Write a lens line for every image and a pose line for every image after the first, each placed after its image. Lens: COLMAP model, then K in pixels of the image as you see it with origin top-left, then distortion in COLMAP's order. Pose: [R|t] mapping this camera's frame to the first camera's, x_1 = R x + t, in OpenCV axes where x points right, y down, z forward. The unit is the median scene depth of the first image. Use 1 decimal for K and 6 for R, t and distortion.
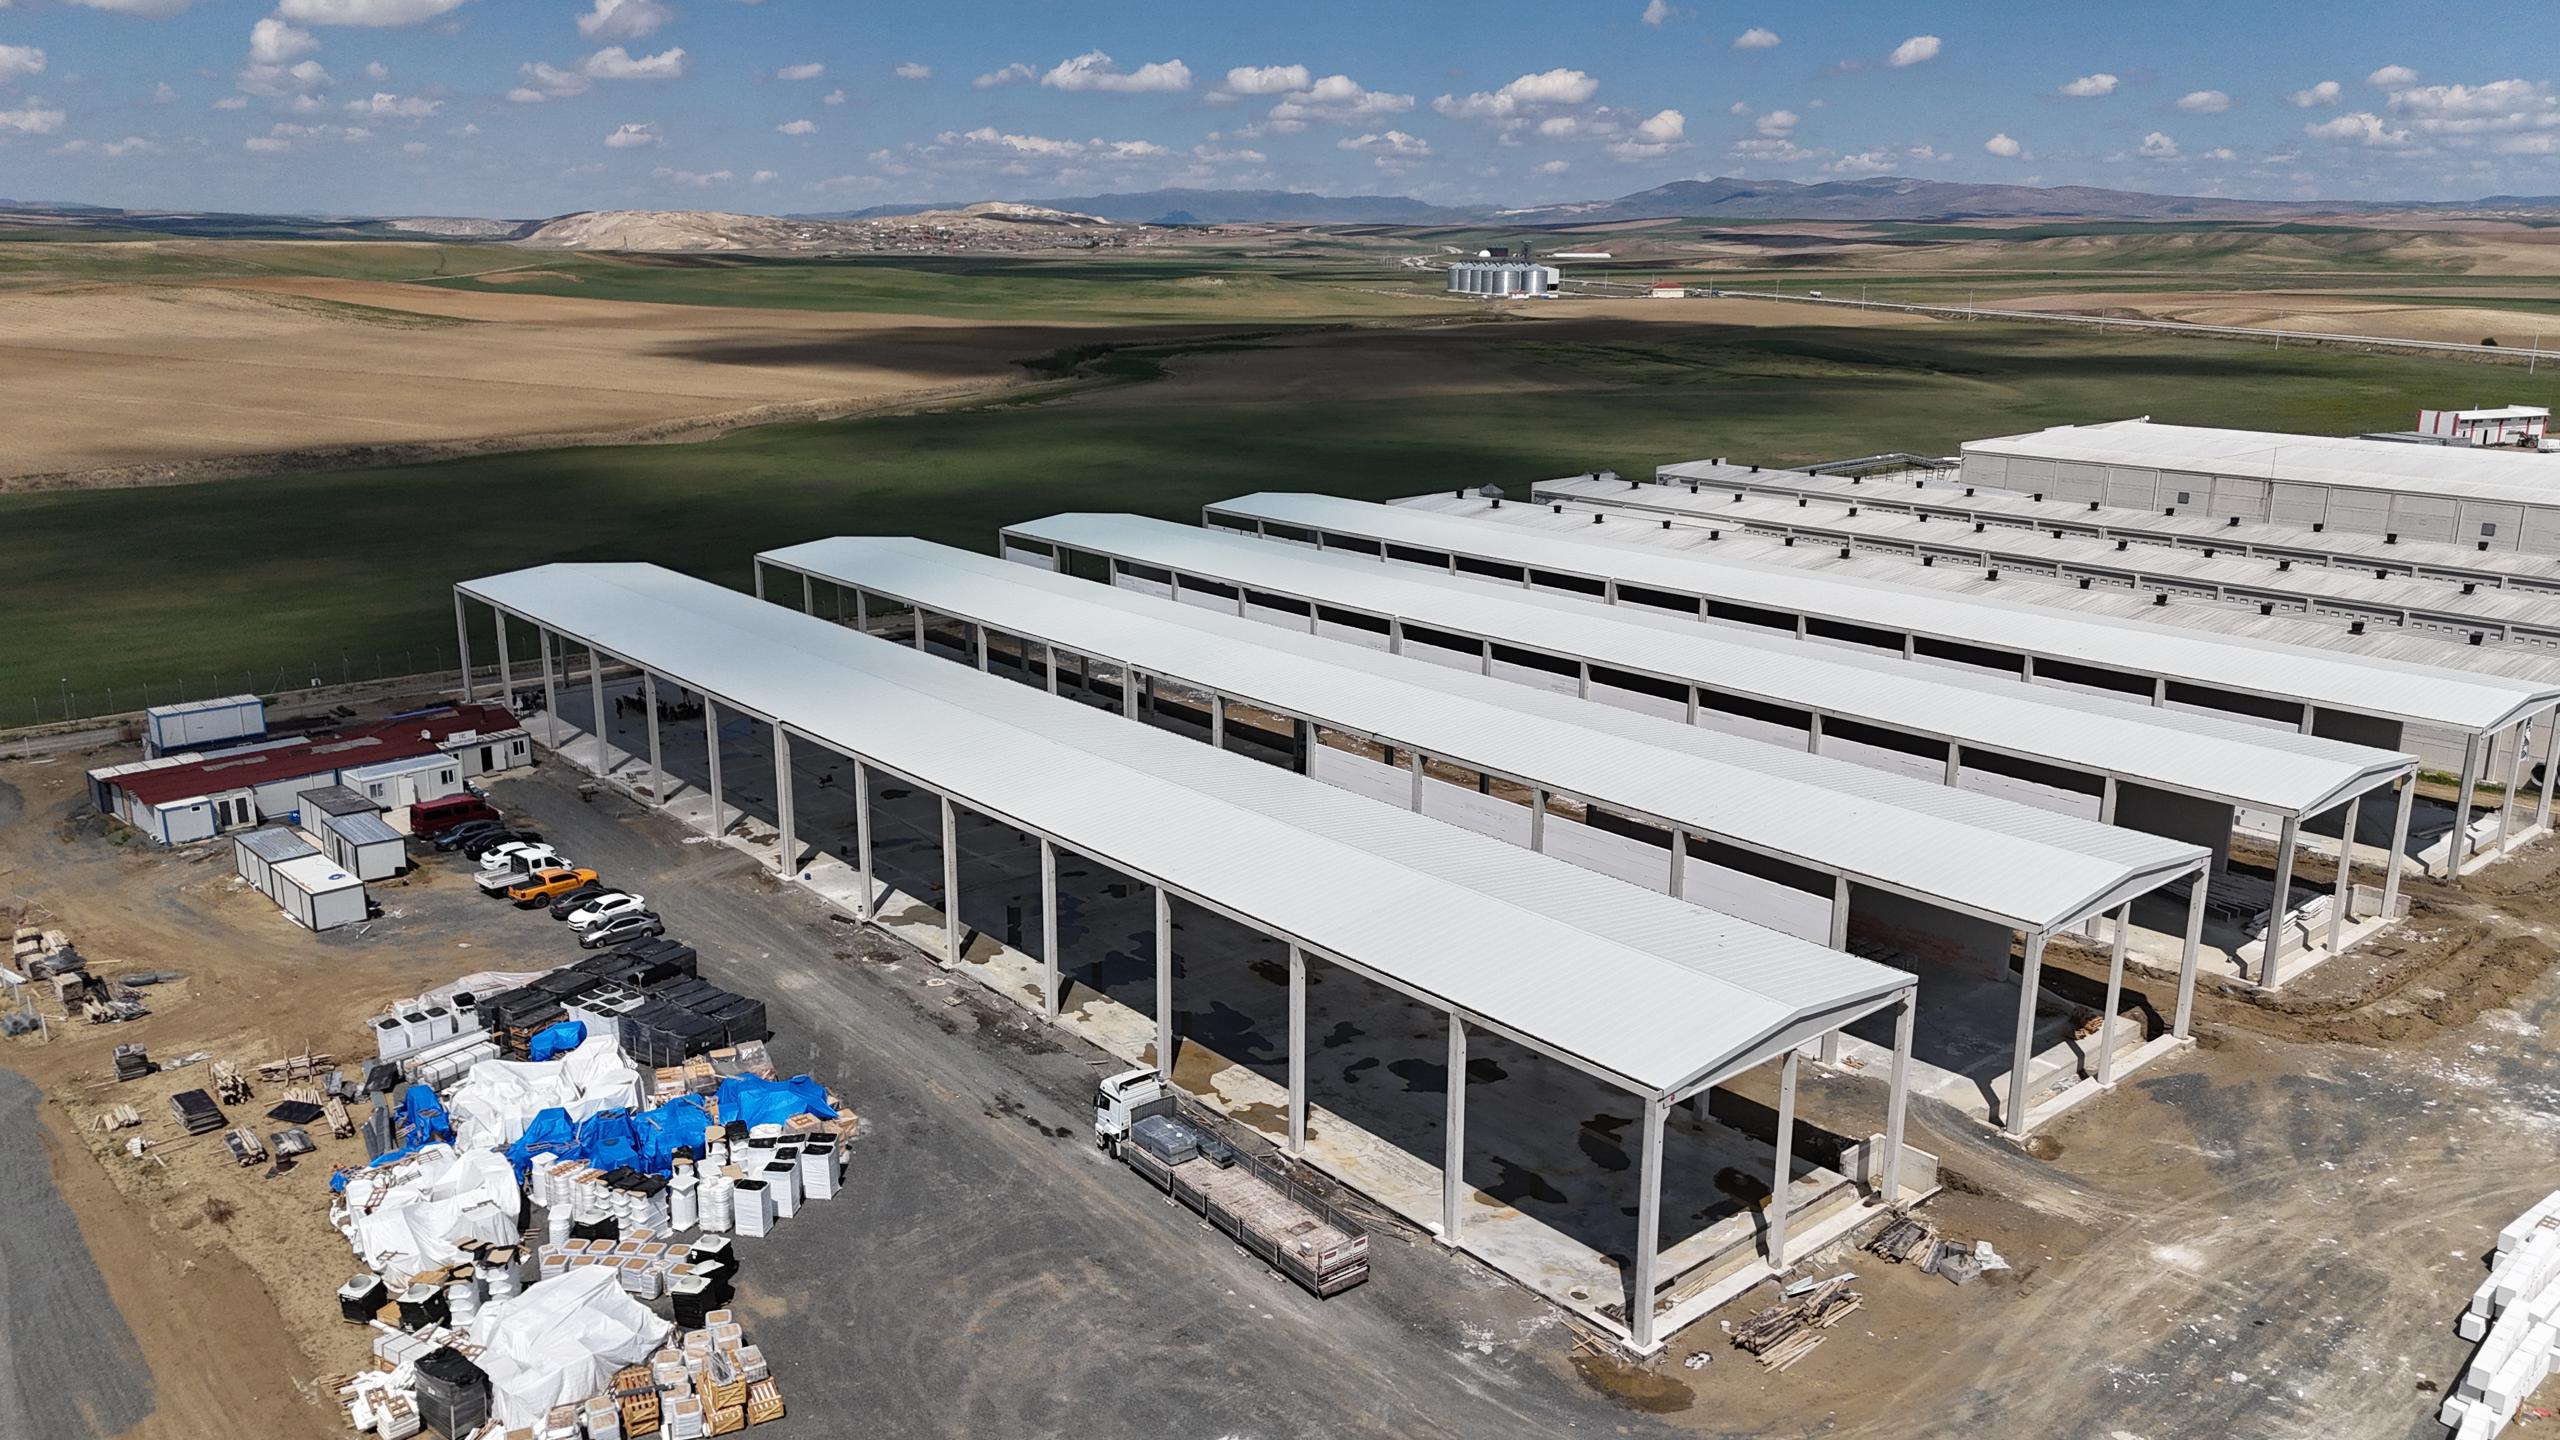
lens RADIAL K [[1877.3, 0, 1275.8], [0, 1877.3, 715.0], [0, 0, 1]] dist [0.078355, -0.071747]
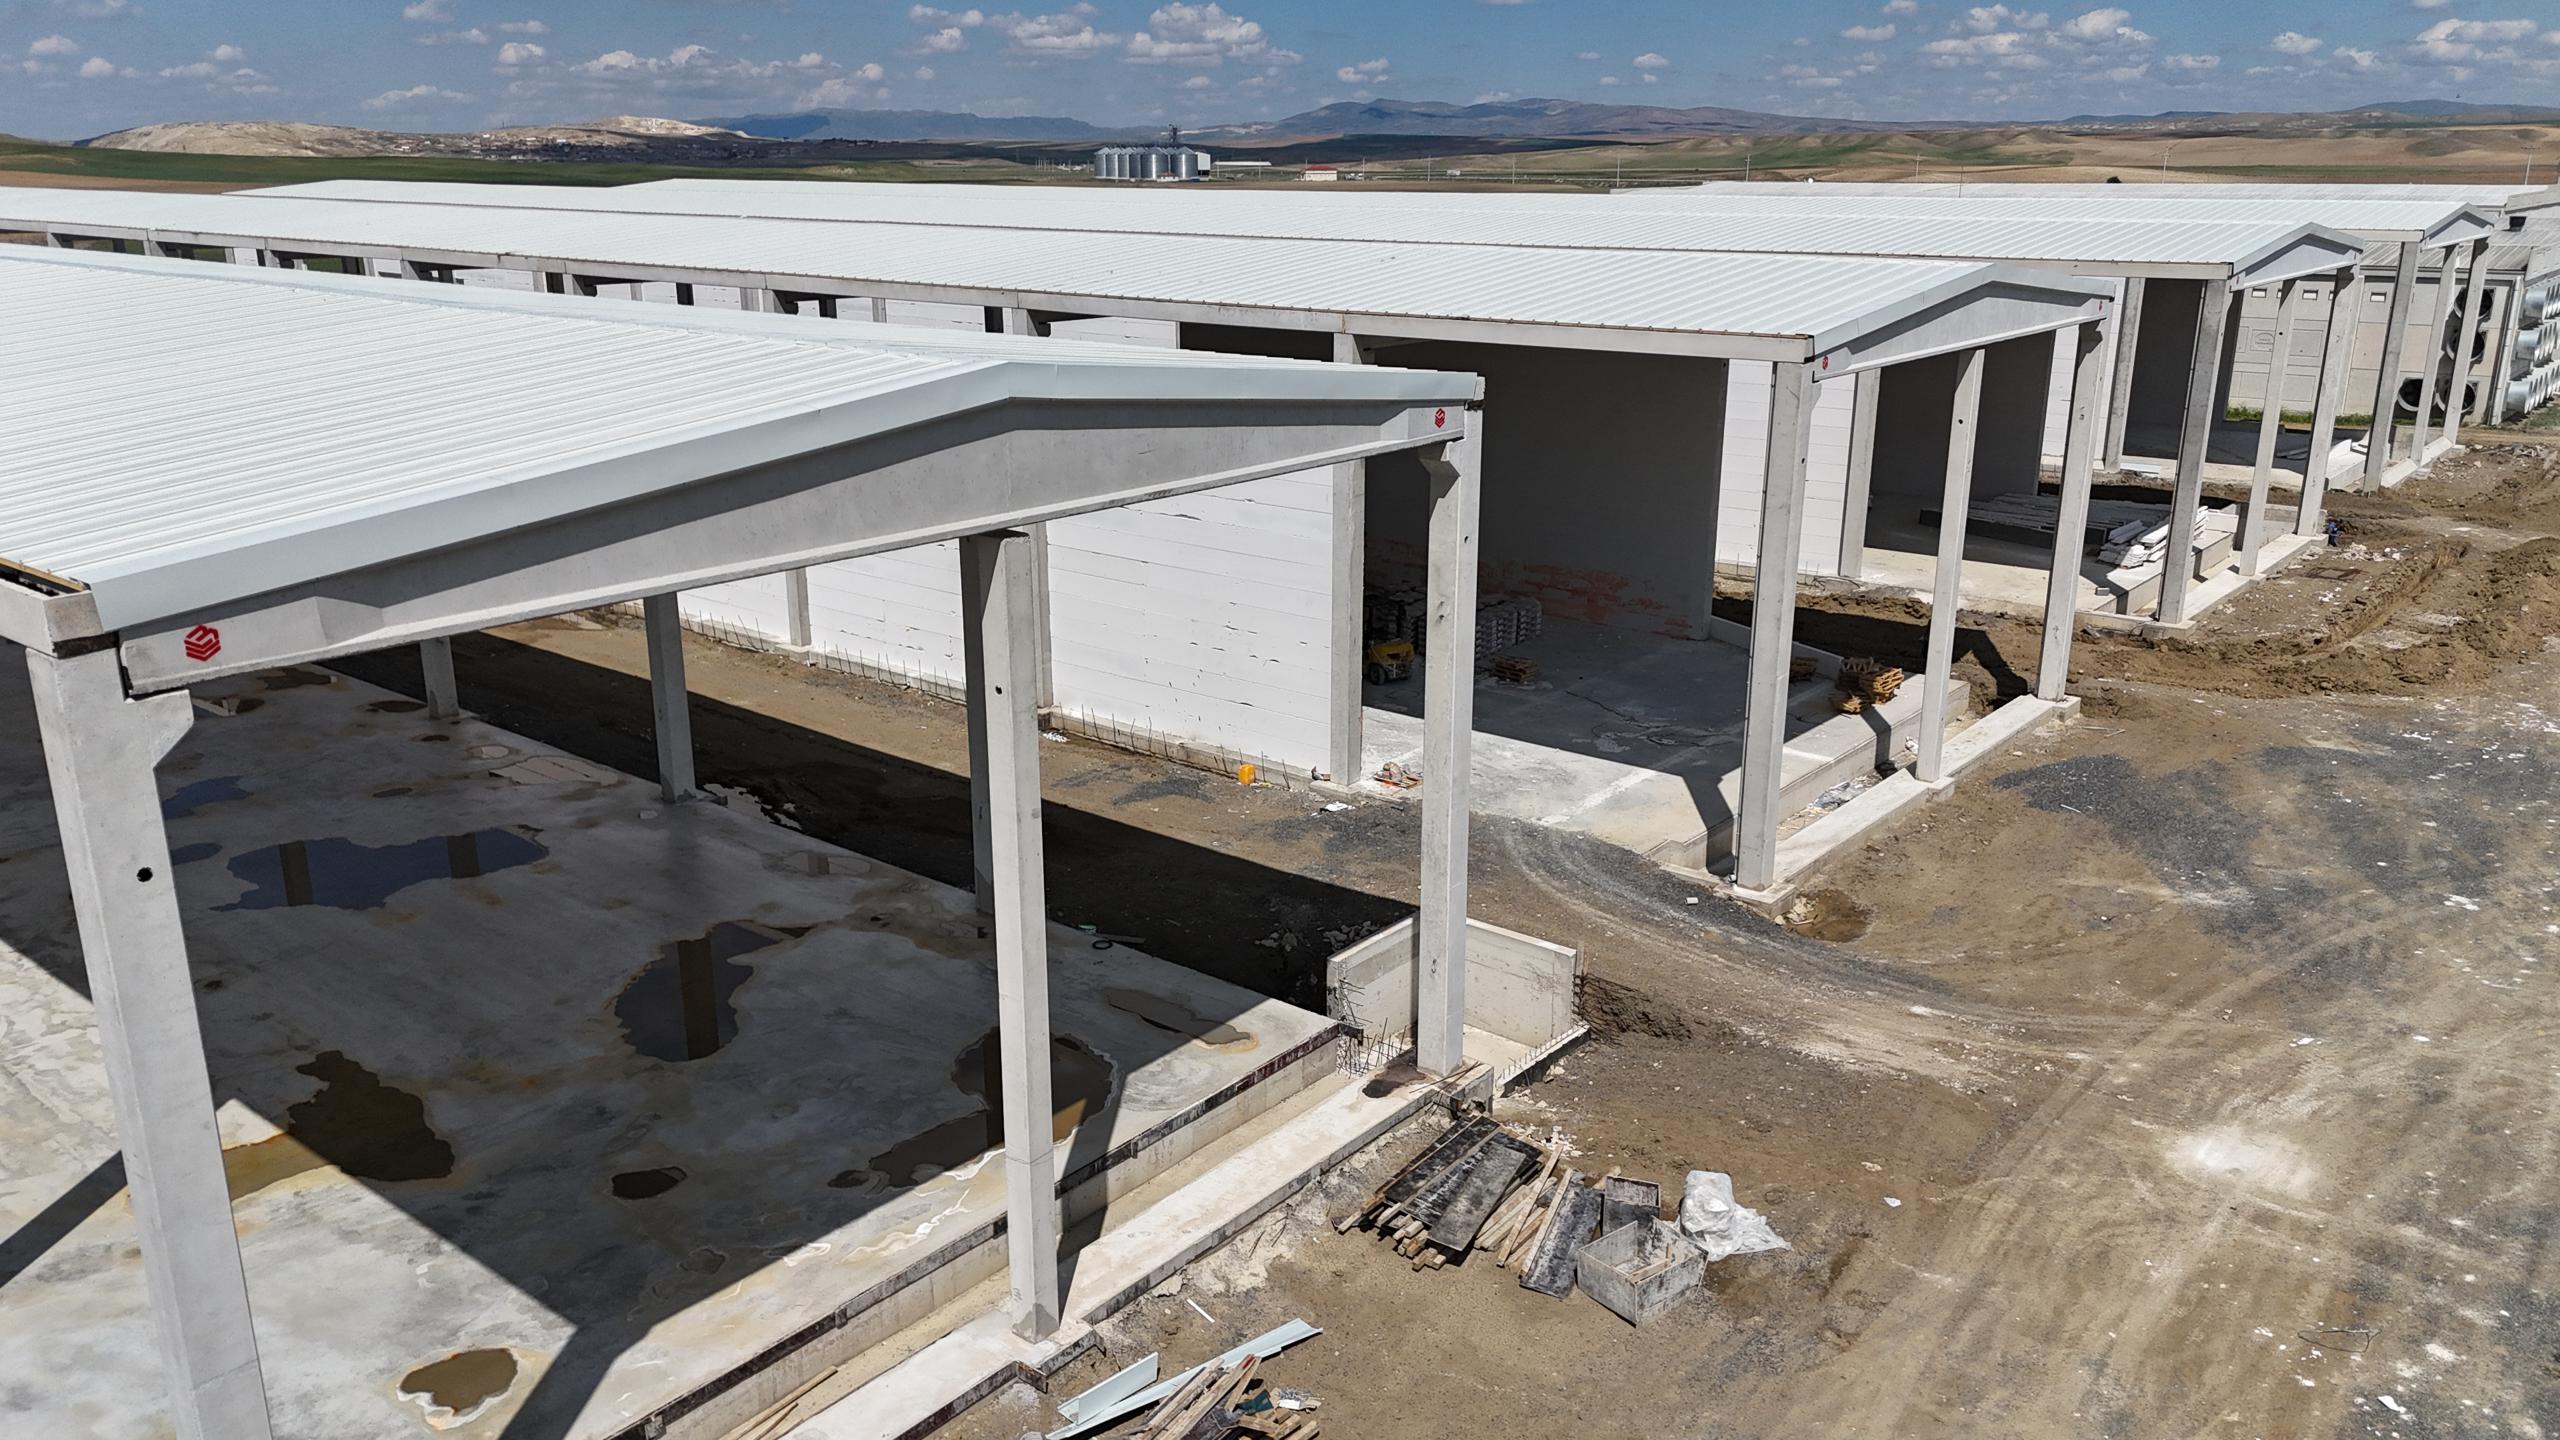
lens RADIAL K [[1877.3, 0, 1280.2], [0, 1877.3, 715.5], [0, 0, 1]] dist [0.078355, -0.071747]
pose [[0.985369, -0.053214, 0.161917, 0.199859], [0.047277, 0.998068, 0.040303, 0.144778], [-0.163749, -0.032058, 0.985981, 0.551260]]
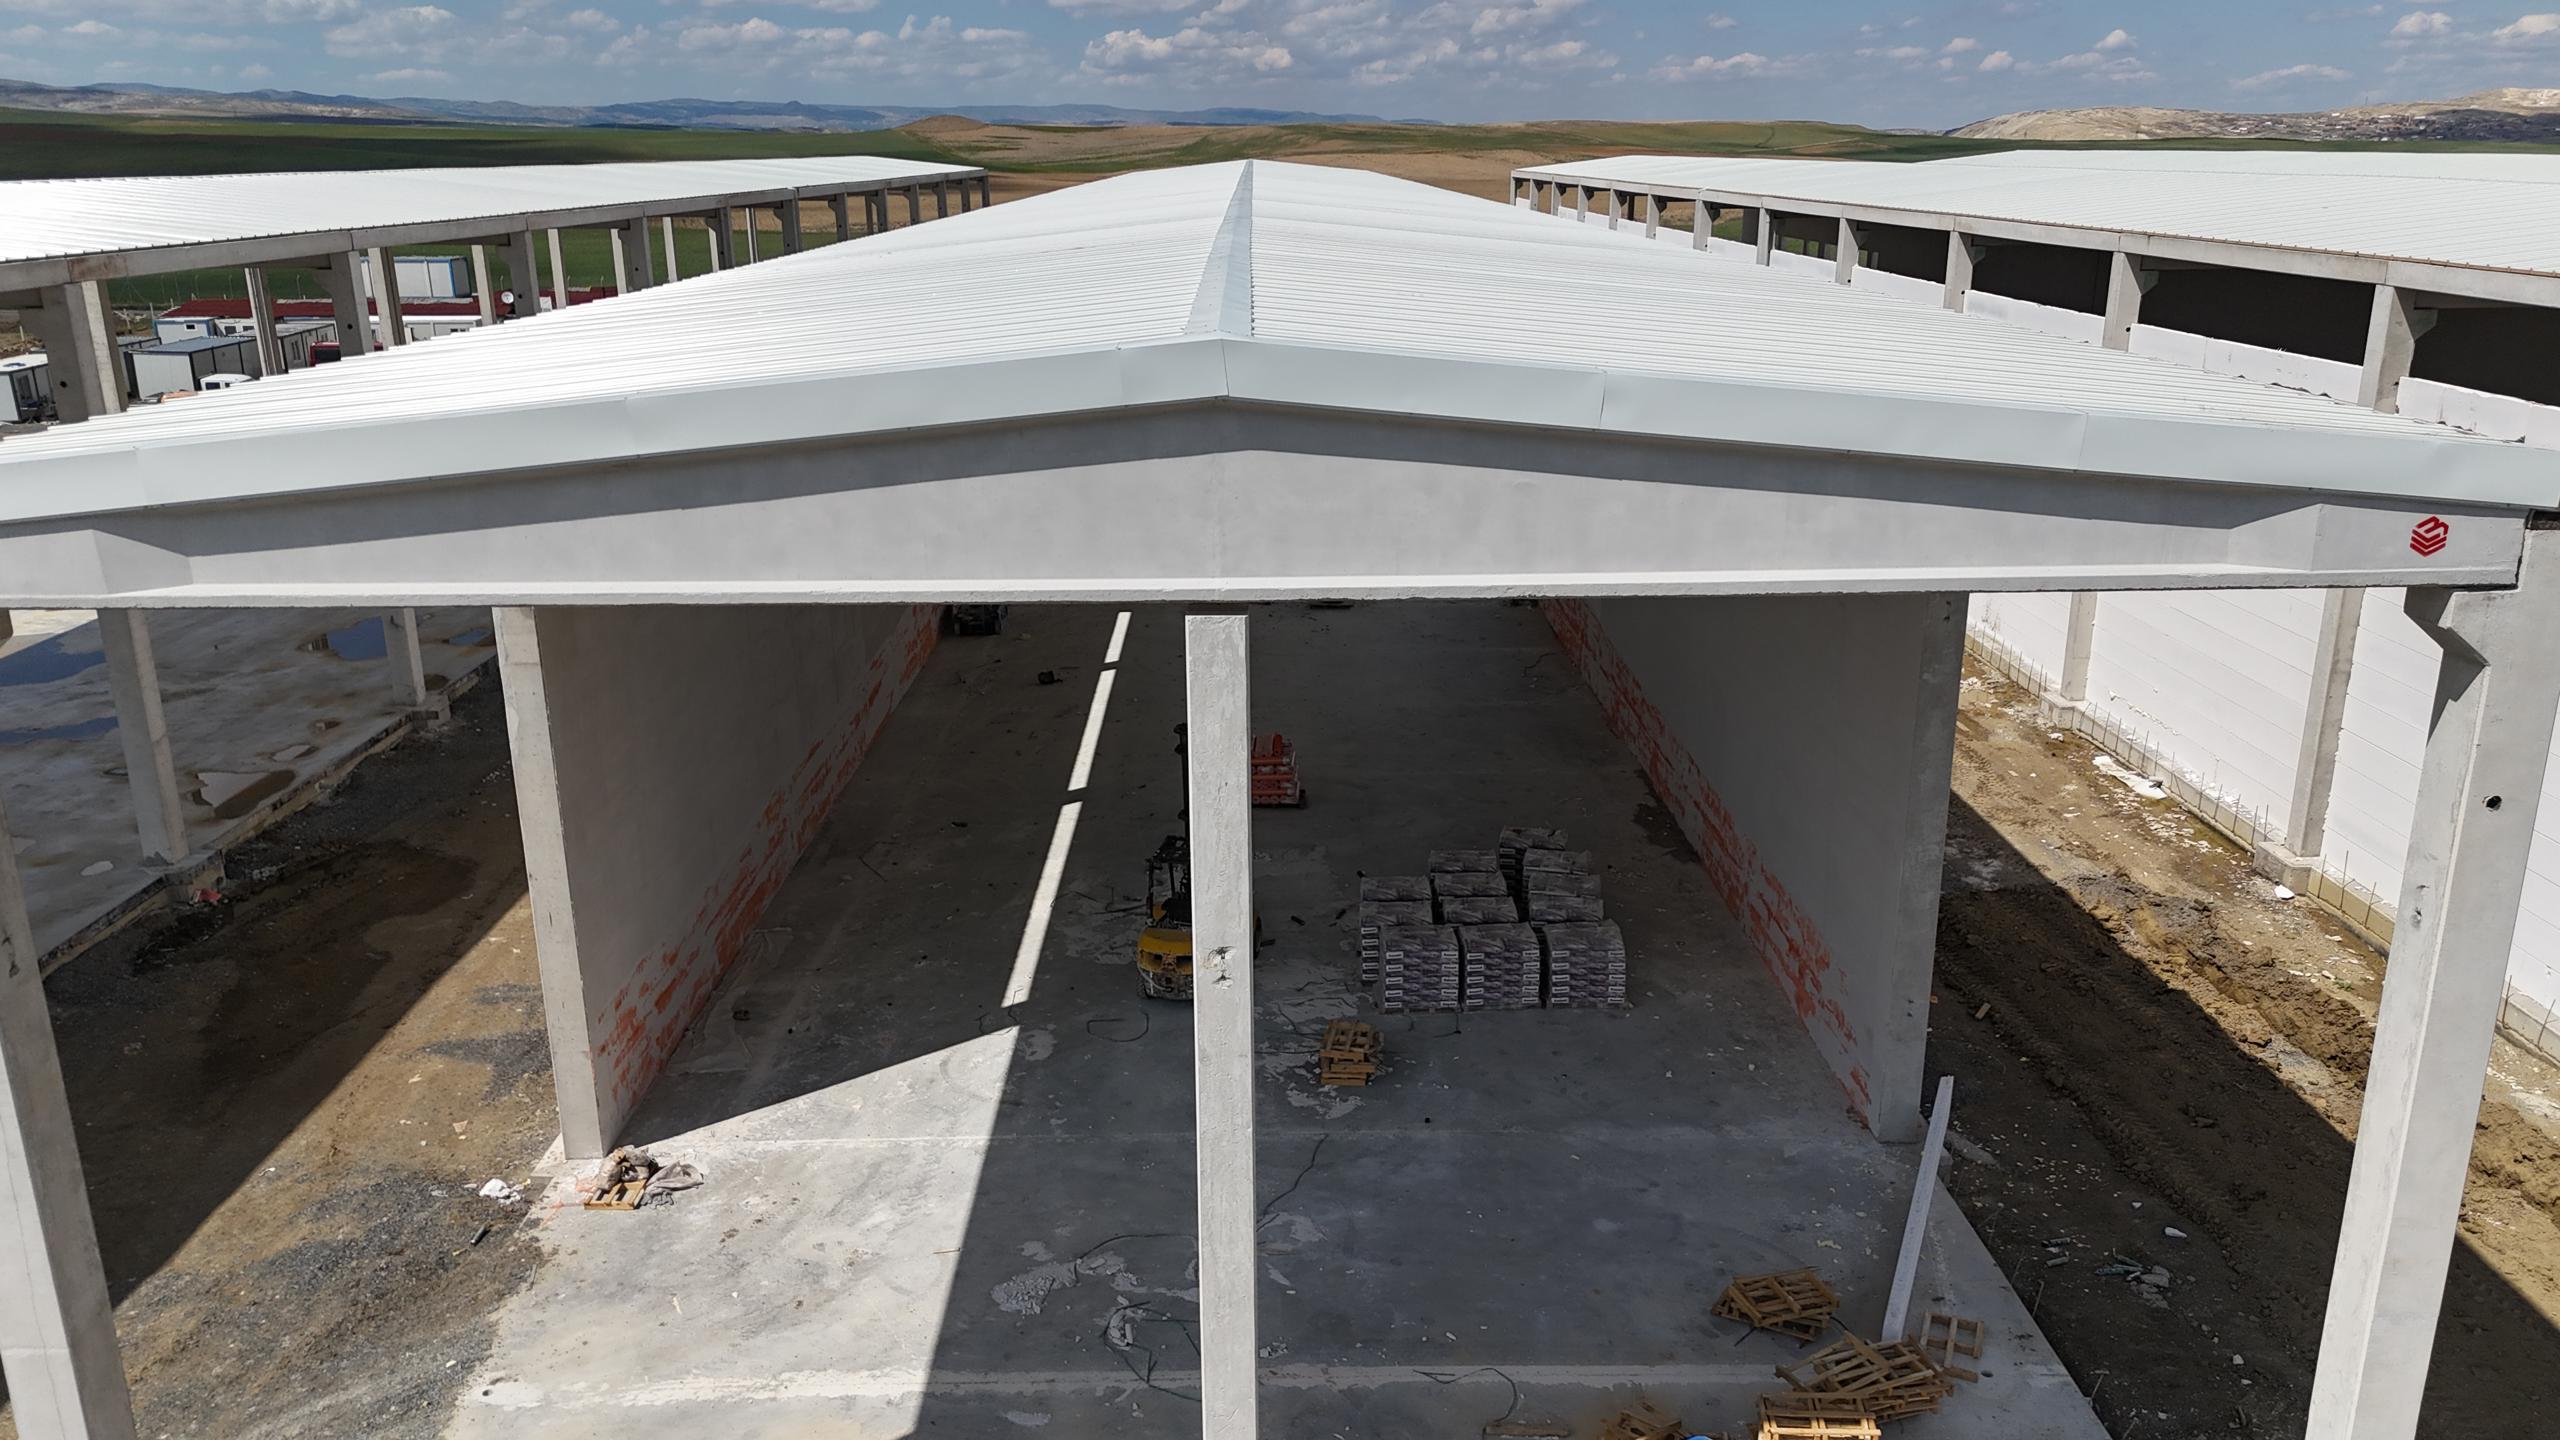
lens RADIAL K [[1877.3, 0, 1275.1], [0, 1877.3, 720.8], [0, 0, 1]] dist [0.078355, -0.071747]
pose [[0.764432, 0.179545, -0.619199, 0.475910], [-0.151976, 0.983556, 0.097572, 0.089125], [0.626535, 0.019516, 0.779149, 0.816455]]
